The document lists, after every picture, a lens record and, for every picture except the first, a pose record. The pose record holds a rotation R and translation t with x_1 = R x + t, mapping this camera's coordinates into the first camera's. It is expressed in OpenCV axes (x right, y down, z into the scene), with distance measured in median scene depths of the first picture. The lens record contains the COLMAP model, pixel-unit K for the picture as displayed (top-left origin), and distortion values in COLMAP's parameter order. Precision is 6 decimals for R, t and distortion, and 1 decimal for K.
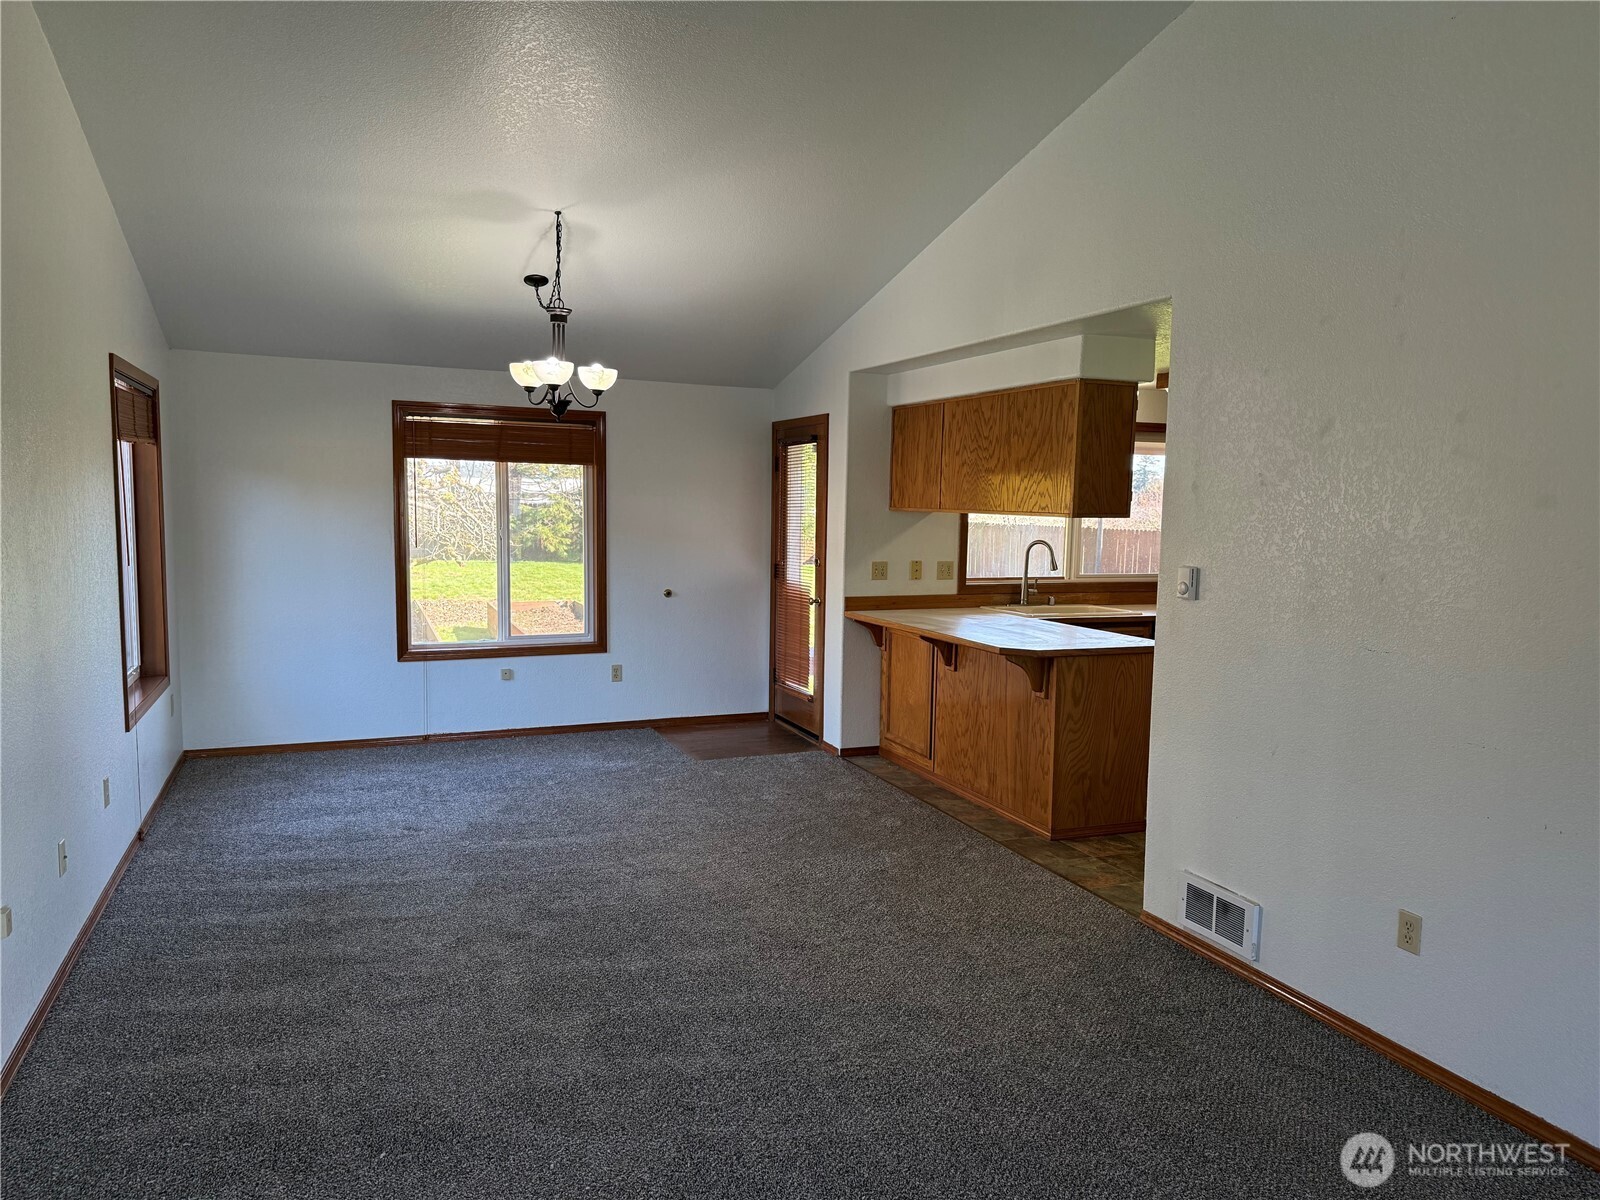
lens RADIAL K [[1097.7, 0, 822.9], [0, 1097.7, 601.9], [0, 0, 1]] dist [0.090030, -0.122983]
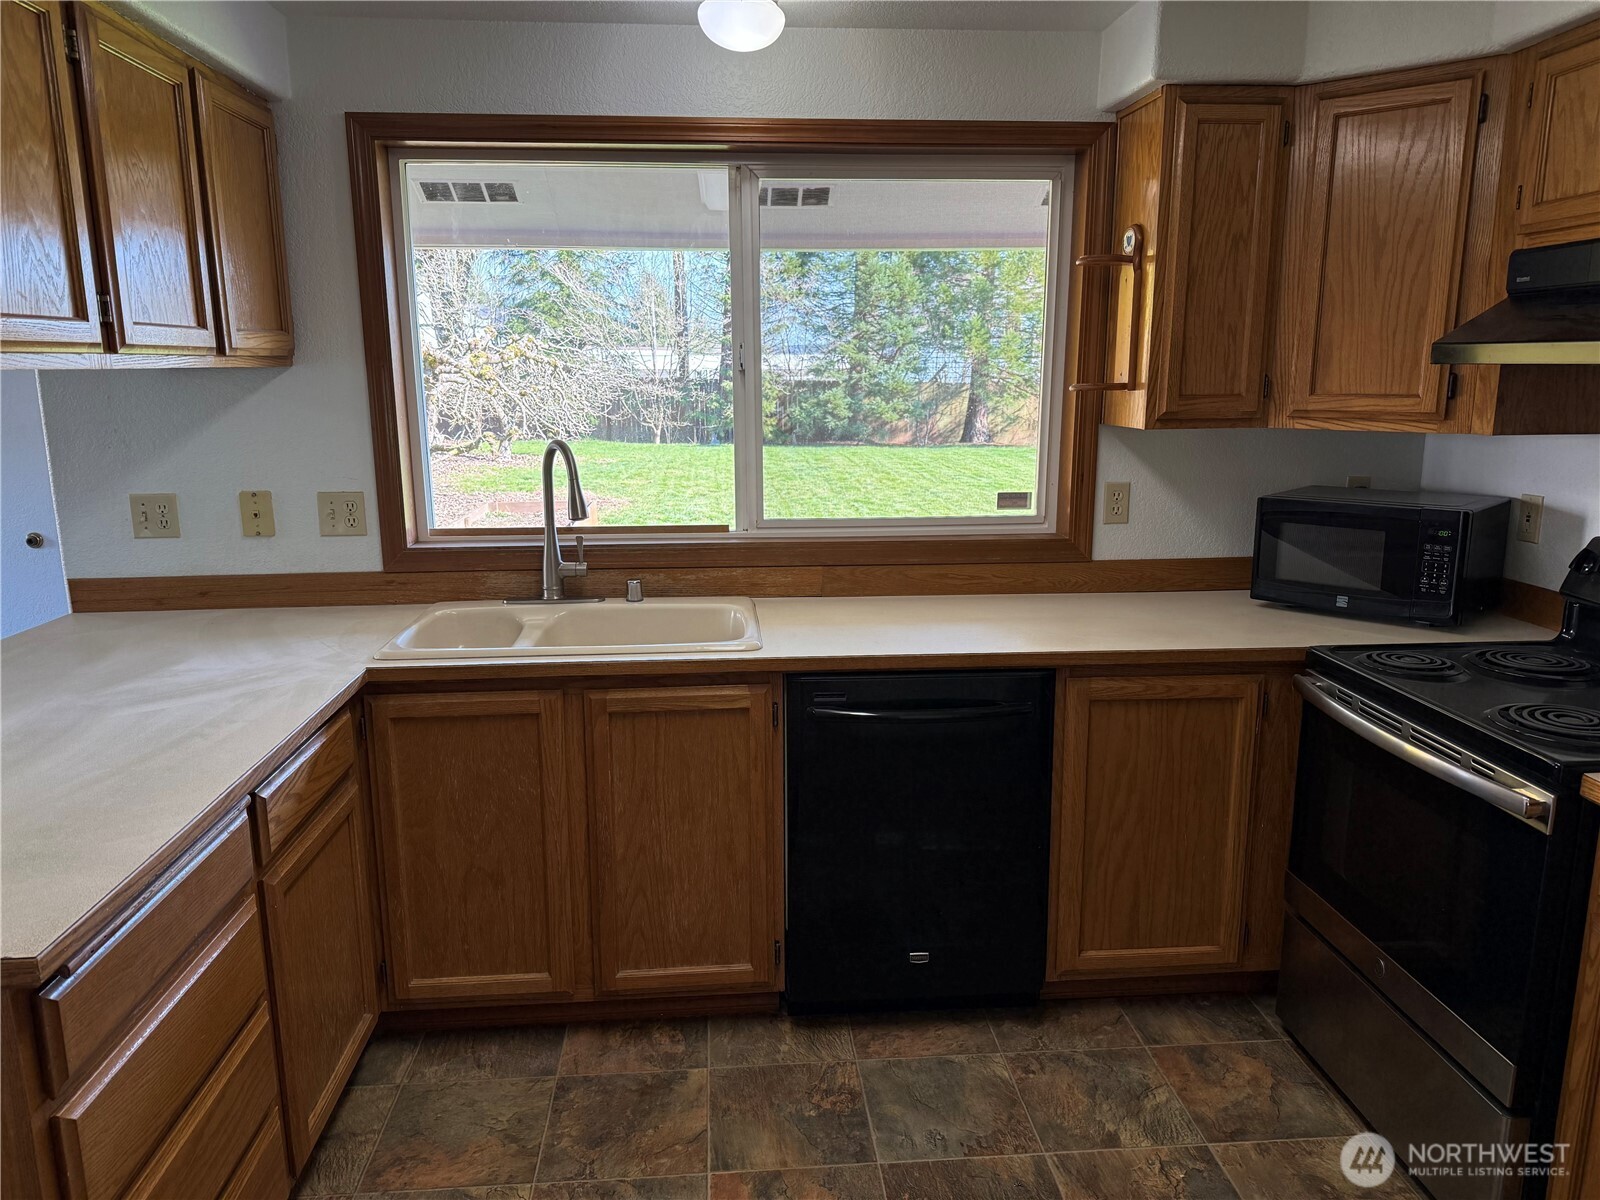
lens RADIAL K [[1109.3, 0, 798.5], [0, 1109.3, 607.4], [0, 0, 1]] dist [0.129570, -0.176705]
pose [[0.943461, 0.038490, -0.329241, 0.424626], [-0.001350, 0.993674, 0.112298, -0.042438], [0.331480, -0.105504, 0.937545, 0.674802]]
